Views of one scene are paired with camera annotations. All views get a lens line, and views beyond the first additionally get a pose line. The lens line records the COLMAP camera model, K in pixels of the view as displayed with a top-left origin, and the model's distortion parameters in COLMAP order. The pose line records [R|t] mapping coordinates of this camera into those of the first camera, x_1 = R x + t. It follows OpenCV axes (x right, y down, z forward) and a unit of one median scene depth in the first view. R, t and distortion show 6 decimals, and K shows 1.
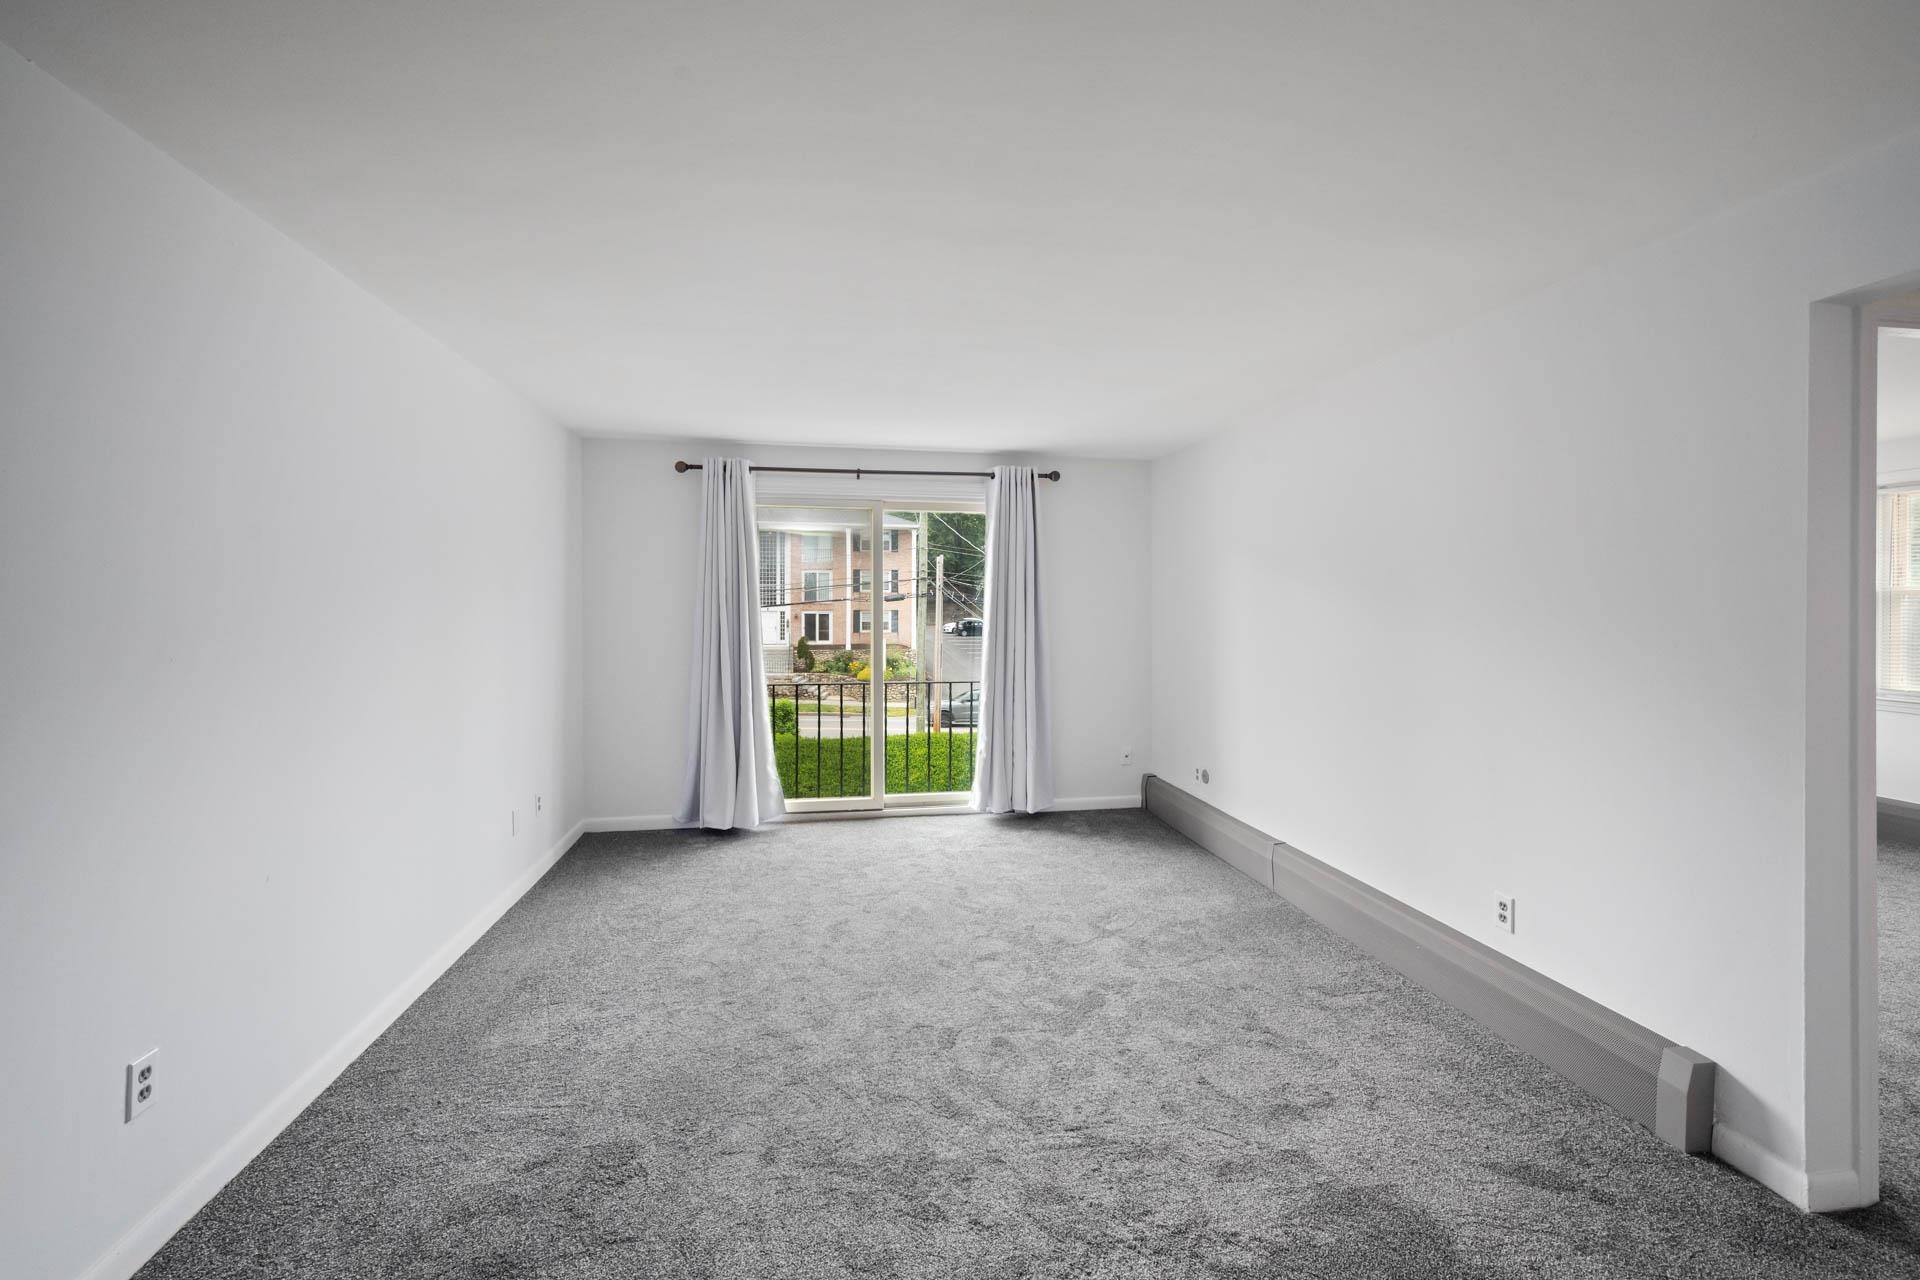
lens RADIAL K [[807.9, 0, 978.0], [0, 807.9, 573.1], [0, 0, 1]] dist [-0.004502, -0.000565]
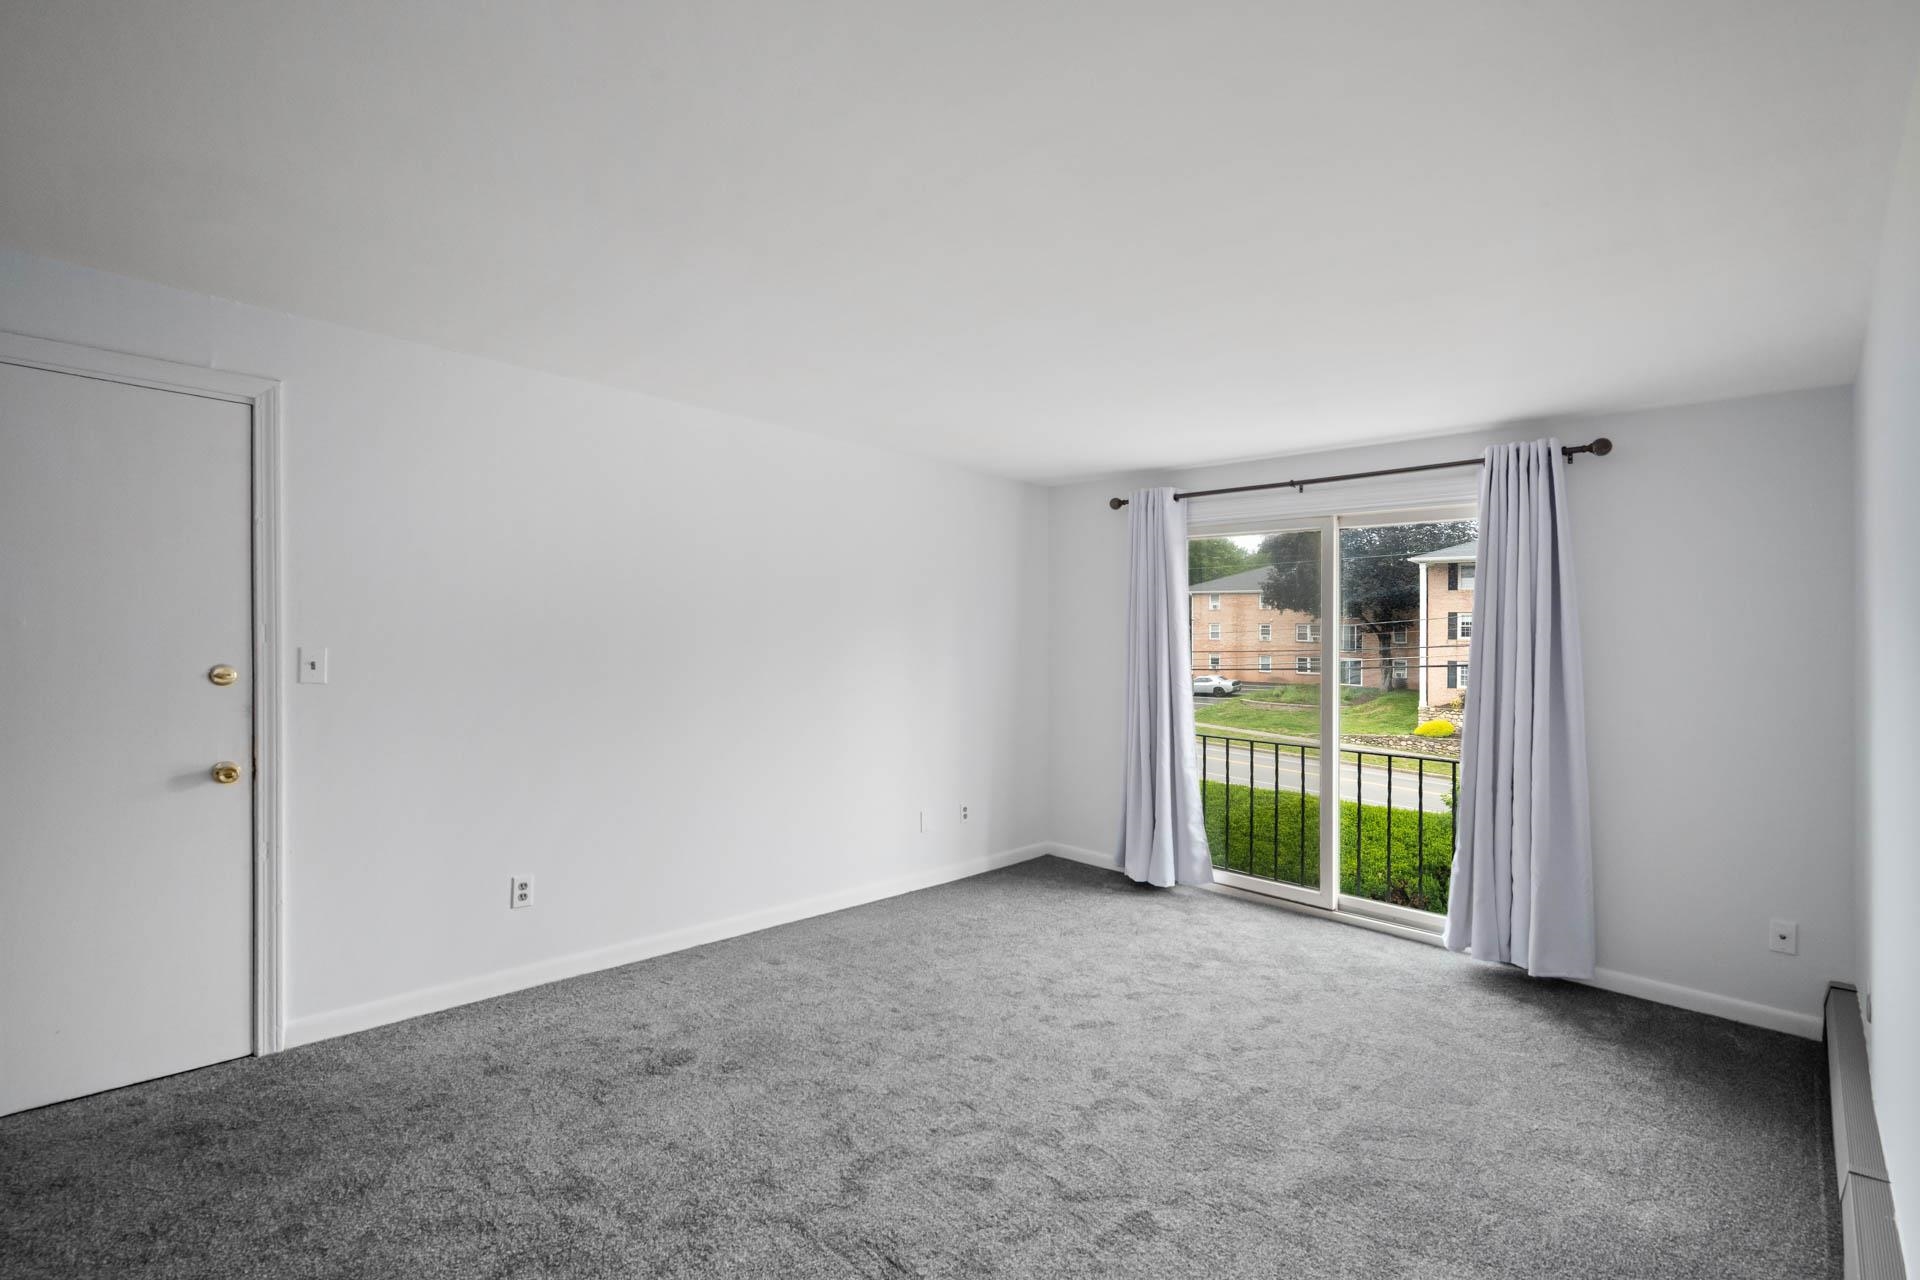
lens RADIAL K [[860.9, 0, 960.7], [0, 860.9, 638.3], [0, 0, 1]] dist [-0.010949, -0.000866]
pose [[0.578145, 0.009458, -0.815879, 0.376627], [0.001750, 0.999916, 0.012831, 0.017801], [0.815932, -0.008846, 0.578080, 0.244140]]
